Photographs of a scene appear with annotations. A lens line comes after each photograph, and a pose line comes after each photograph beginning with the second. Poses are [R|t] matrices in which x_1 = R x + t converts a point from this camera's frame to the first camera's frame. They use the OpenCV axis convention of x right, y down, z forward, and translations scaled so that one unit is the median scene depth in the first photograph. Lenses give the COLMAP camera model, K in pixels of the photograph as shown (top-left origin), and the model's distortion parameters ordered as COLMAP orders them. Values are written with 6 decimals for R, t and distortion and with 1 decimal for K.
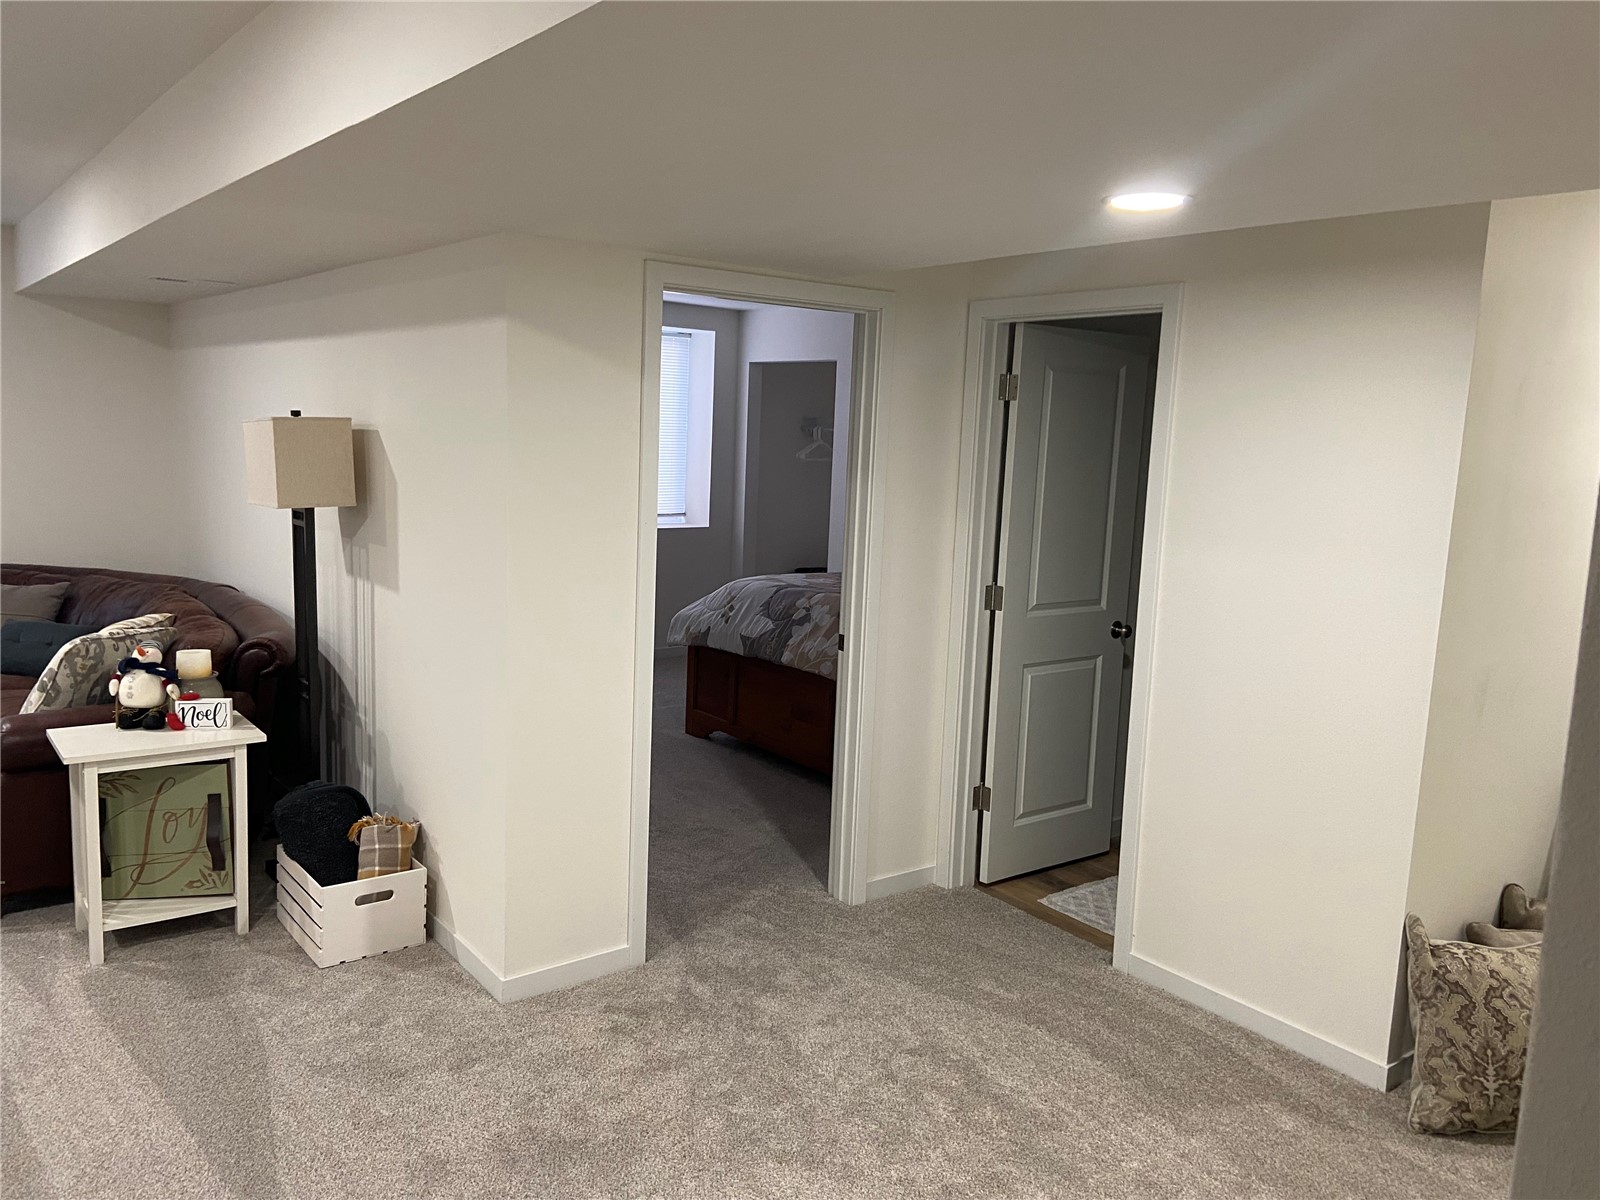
lens RADIAL K [[1217.7, 0, 791.9], [0, 1217.7, 592.1], [0, 0, 1]] dist [0.088683, -0.099878]
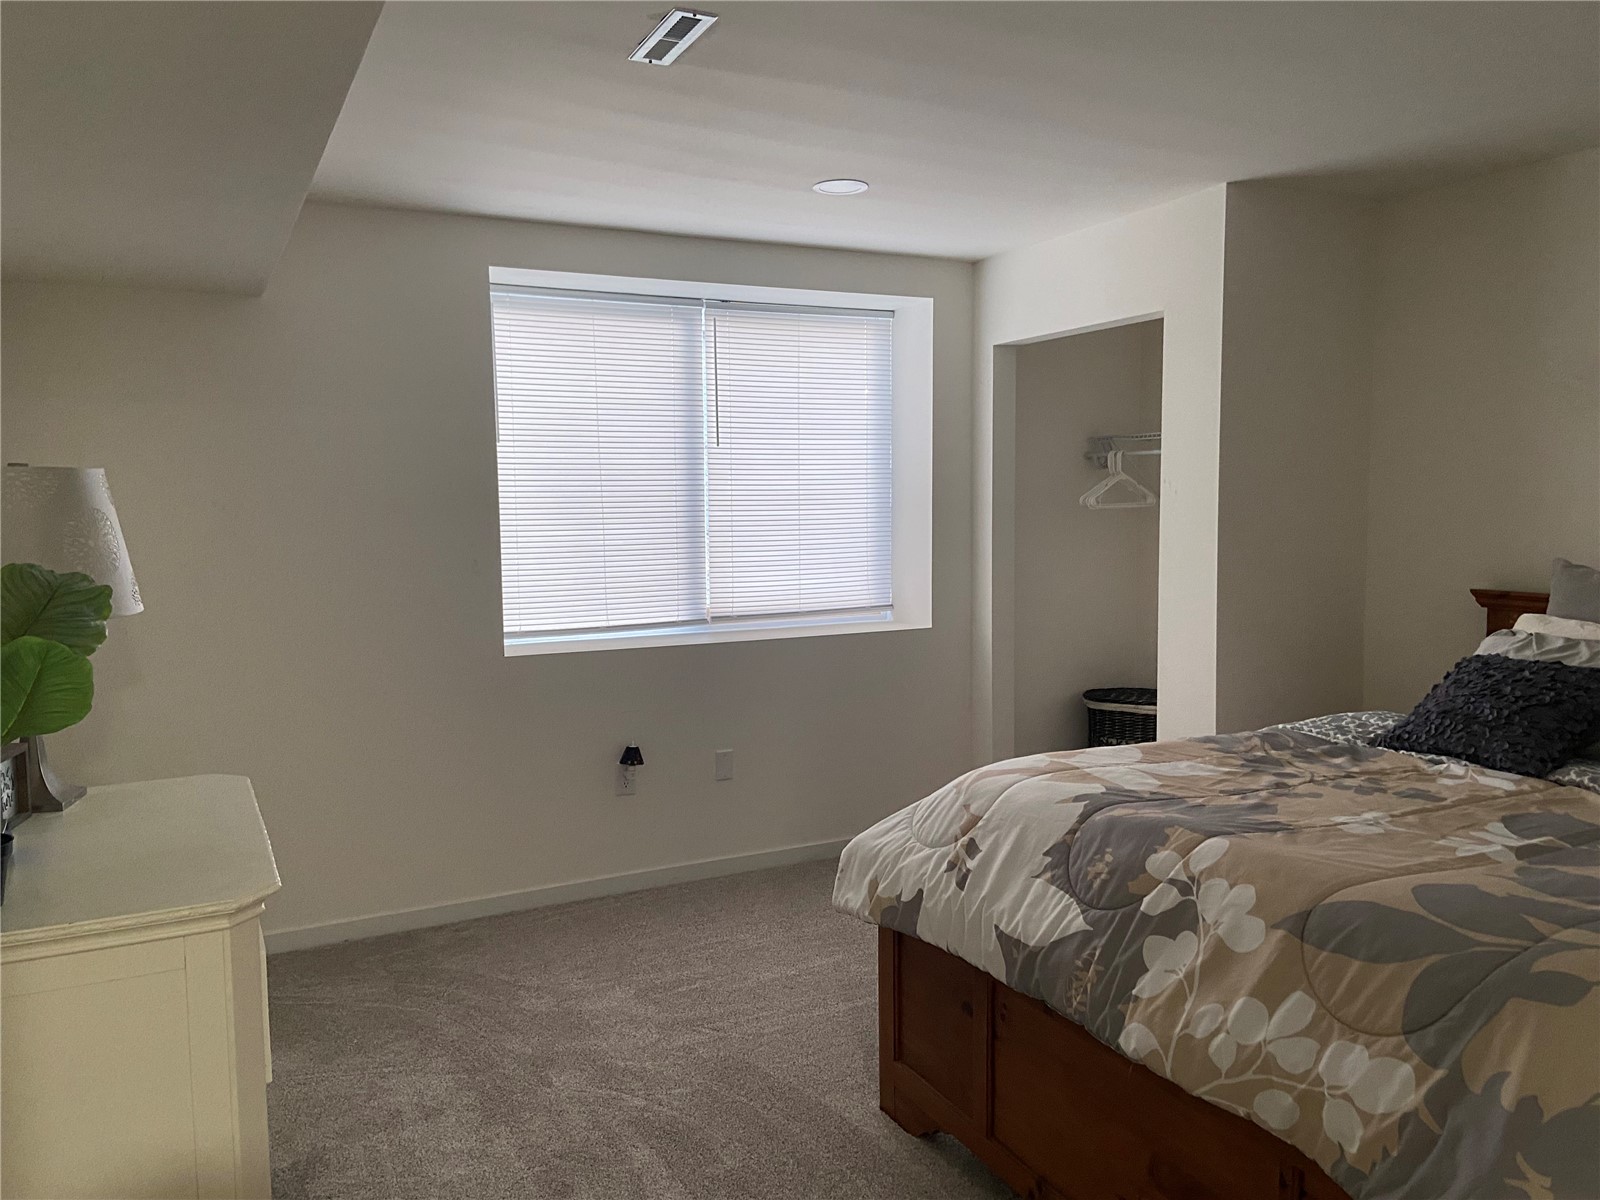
lens RADIAL K [[1217.7, 0, 791.9], [0, 1217.7, 592.1], [0, 0, 1]] dist [0.088683, -0.099878]
pose [[0.979927, -0.033085, -0.196591, -0.010770], [0.020983, 0.997772, -0.063330, -0.021401], [0.198248, 0.057934, 0.978438, 0.249941]]
